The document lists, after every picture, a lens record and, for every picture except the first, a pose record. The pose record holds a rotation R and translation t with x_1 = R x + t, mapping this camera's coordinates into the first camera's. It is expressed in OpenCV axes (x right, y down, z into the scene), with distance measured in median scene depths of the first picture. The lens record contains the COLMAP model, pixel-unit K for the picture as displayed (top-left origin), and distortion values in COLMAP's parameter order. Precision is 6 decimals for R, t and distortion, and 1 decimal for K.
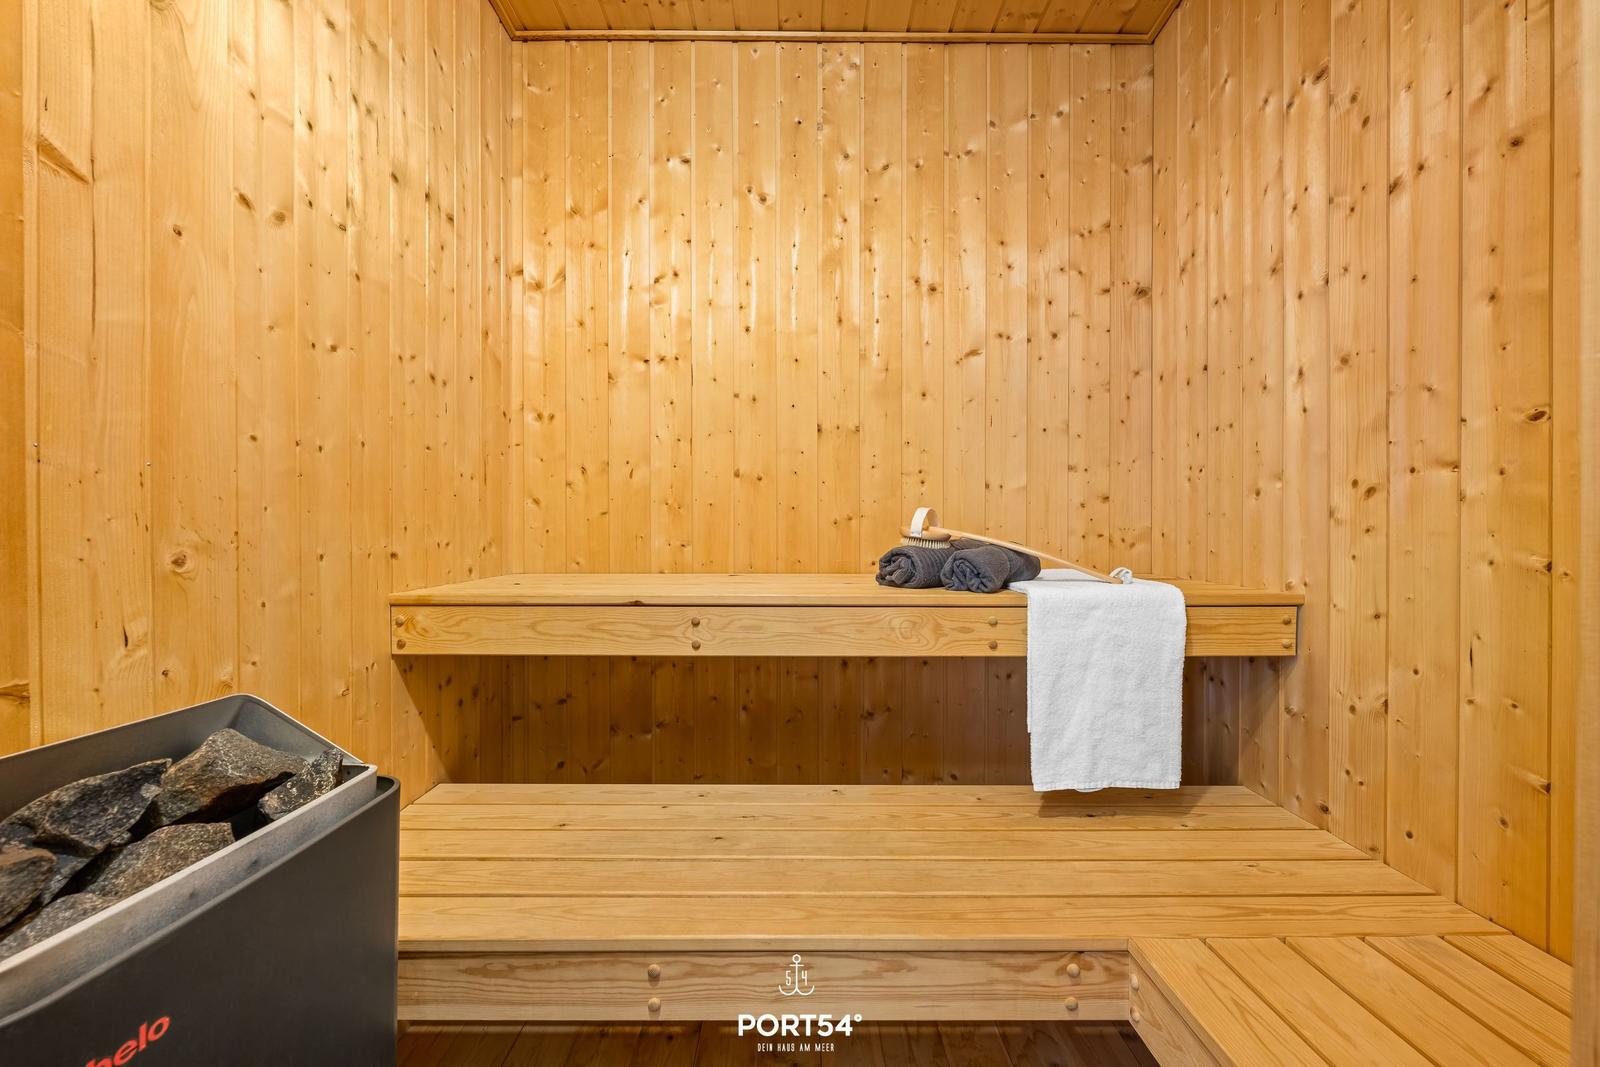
lens RADIAL K [[634.6, 0, 795.0], [0, 634.6, 538.2], [0, 0, 1]] dist [-0.000312, 0.000128]
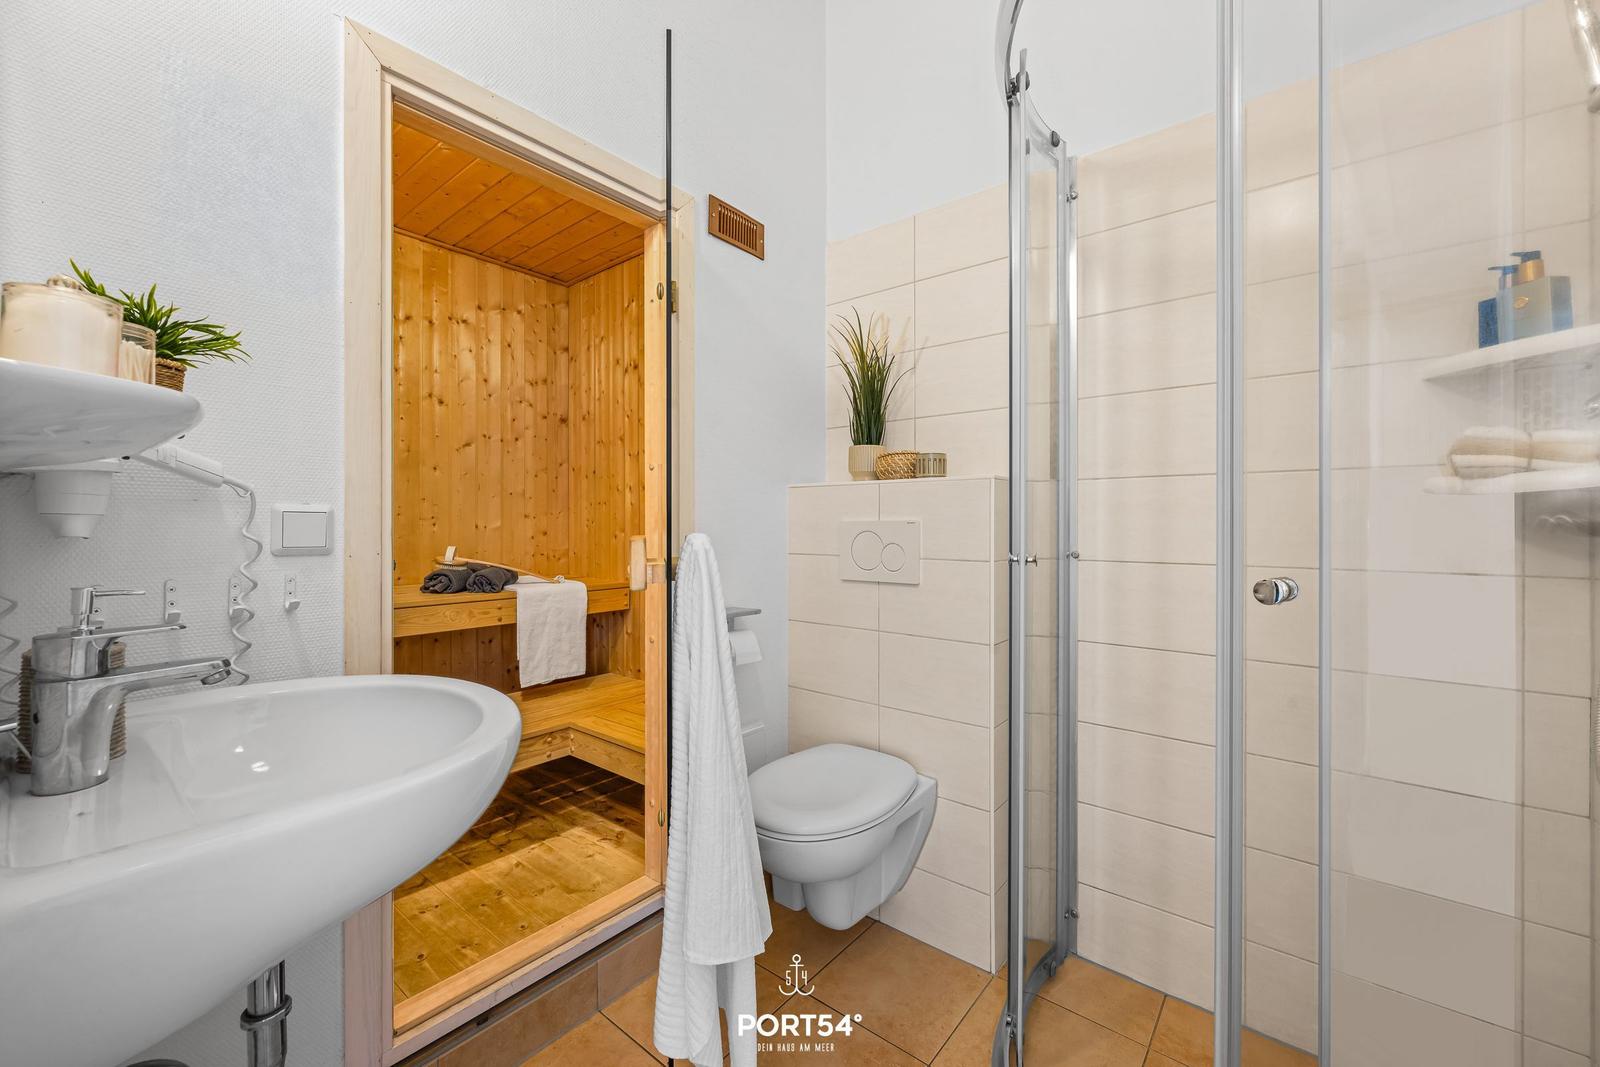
lens RADIAL K [[634.6, 0, 796.1], [0, 634.6, 528.6], [0, 0, 1]] dist [-0.000312, 0.000128]
pose [[0.635678, -0.004934, 0.771938, -0.558546], [0.004456, 0.999986, 0.002723, -0.101351], [-0.771941, 0.001709, 0.635691, -0.862401]]
